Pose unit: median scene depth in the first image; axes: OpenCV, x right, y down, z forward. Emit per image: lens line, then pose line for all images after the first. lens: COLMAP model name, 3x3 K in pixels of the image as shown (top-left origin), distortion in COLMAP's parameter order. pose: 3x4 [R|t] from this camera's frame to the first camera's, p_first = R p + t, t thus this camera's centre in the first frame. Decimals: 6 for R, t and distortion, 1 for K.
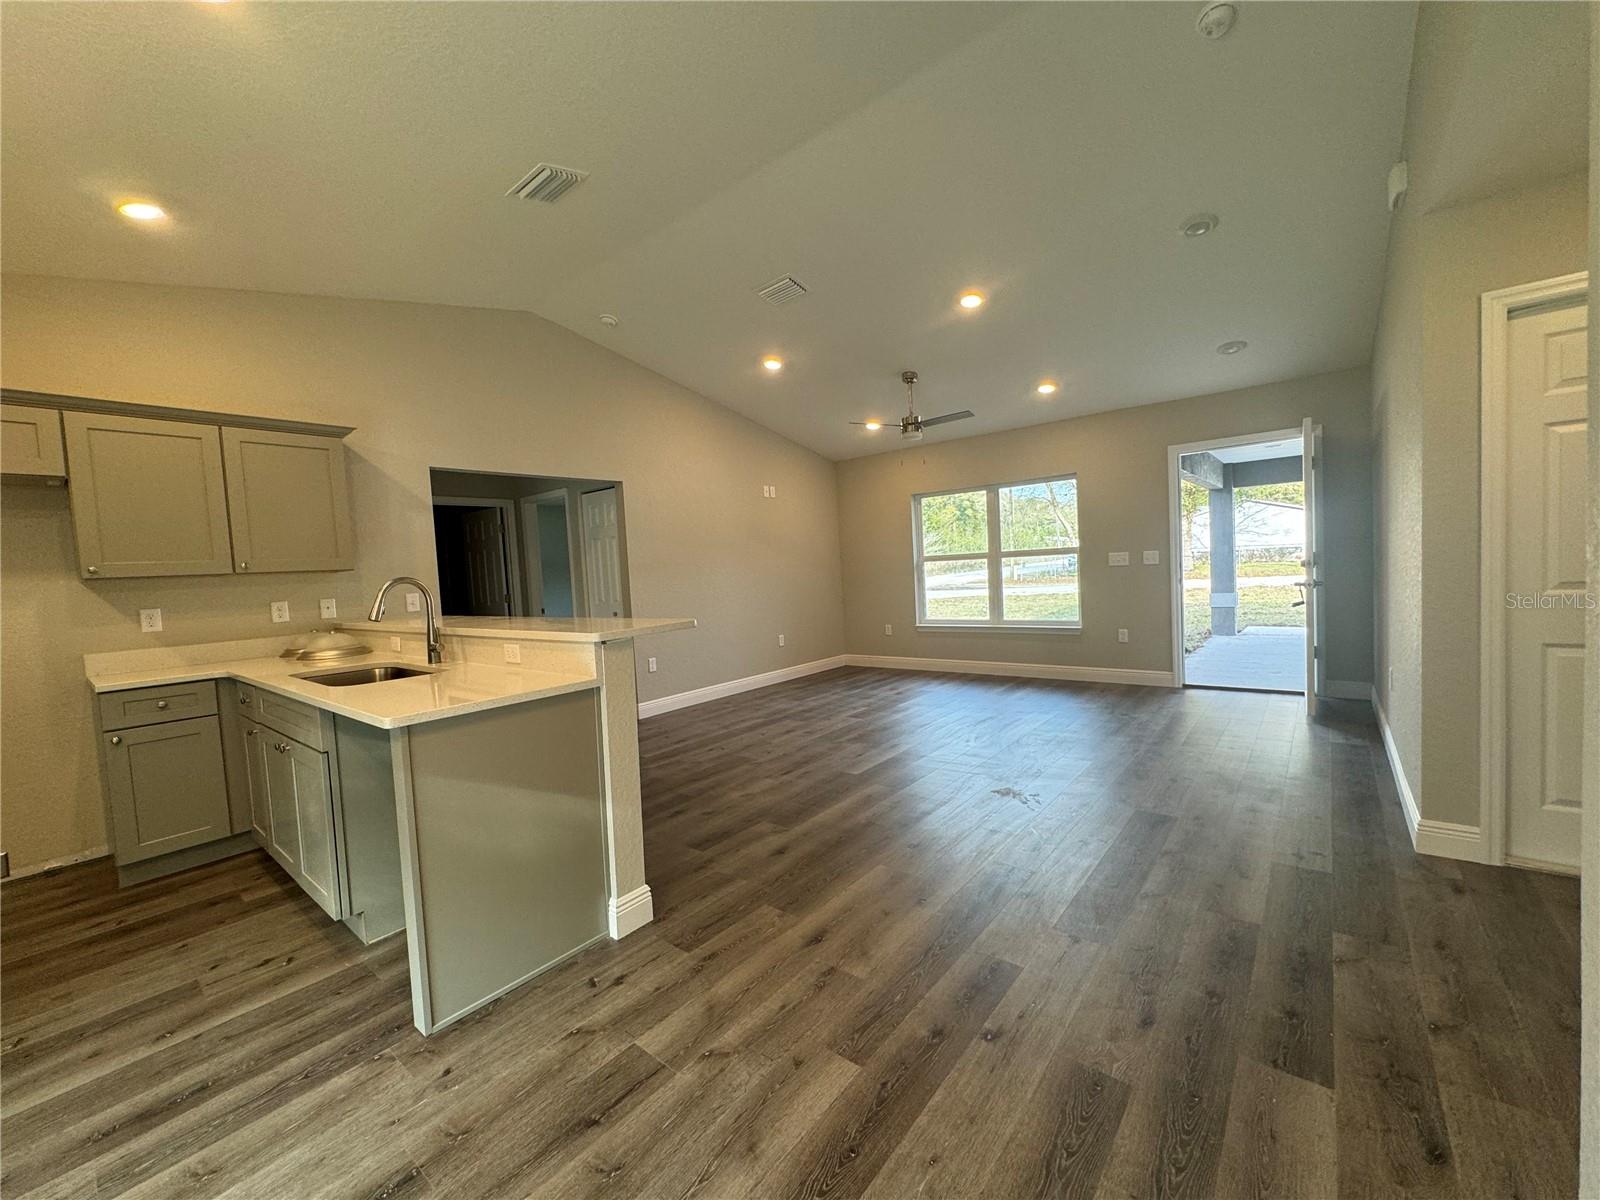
lens RADIAL K [[642.2, 0, 805.7], [0, 642.2, 590.7], [0, 0, 1]] dist [-0.004318, 0.000722]
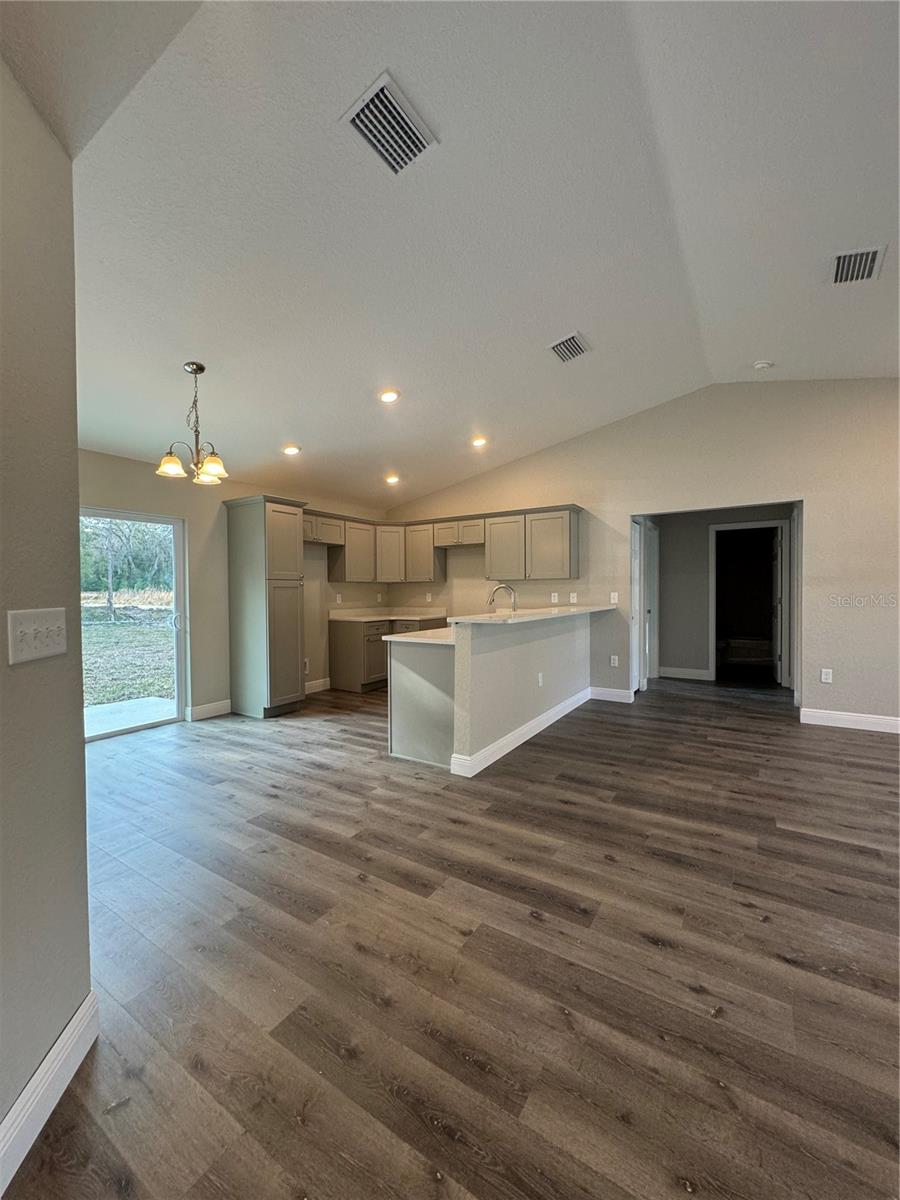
lens RADIAL K [[481.7, 0, 449.7], [0, 481.7, 601.7], [0, 0, 1]] dist [-0.004318, 0.000722]
pose [[0.108777, 0.078734, -0.990943, 0.880418], [-0.036100, 0.996514, 0.075214, -0.076559], [0.993410, 0.027591, 0.111241, 0.621950]]
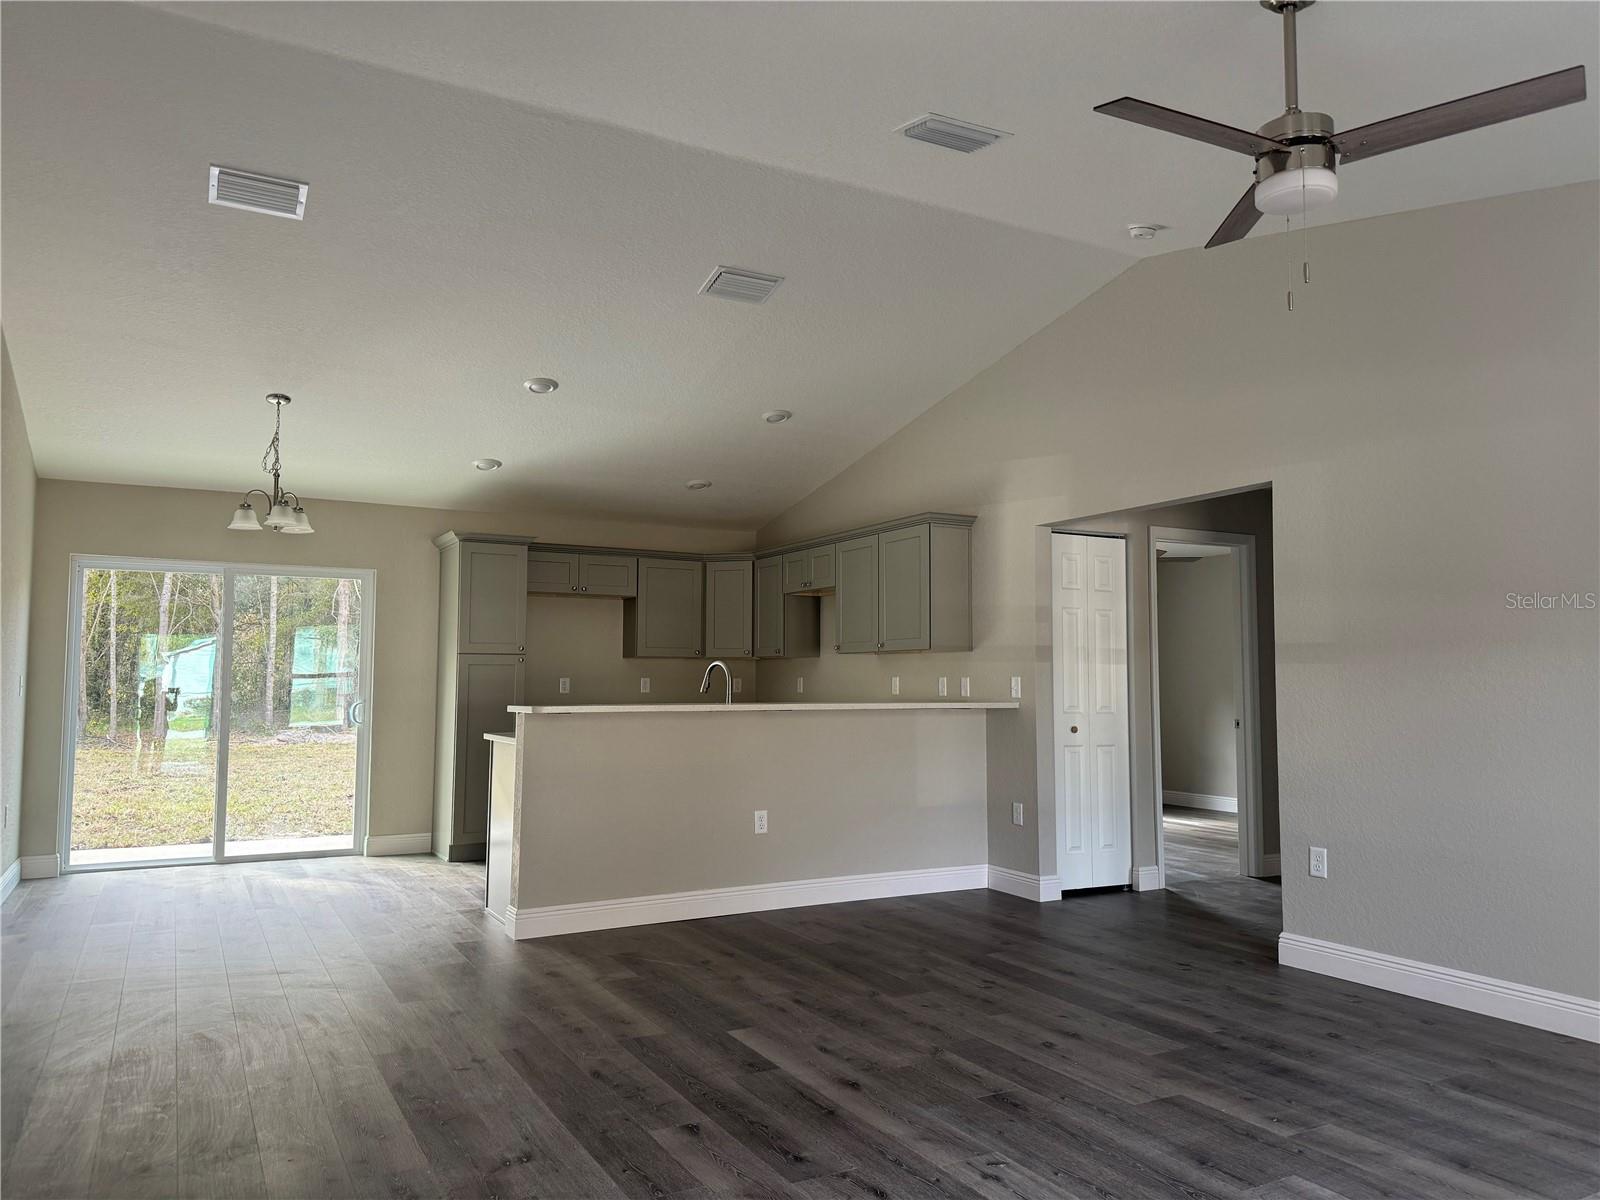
lens RADIAL K [[1140.6, 0, 803.7], [0, 1140.6, 609.2], [0, 0, 1]] dist [0.050290, -0.088043]
pose [[-0.384531, -0.005926, -0.923093, 1.322814], [-0.015394, 0.999882, -0.000006, -0.120319], [0.922984, 0.014207, -0.384576, 1.924359]]
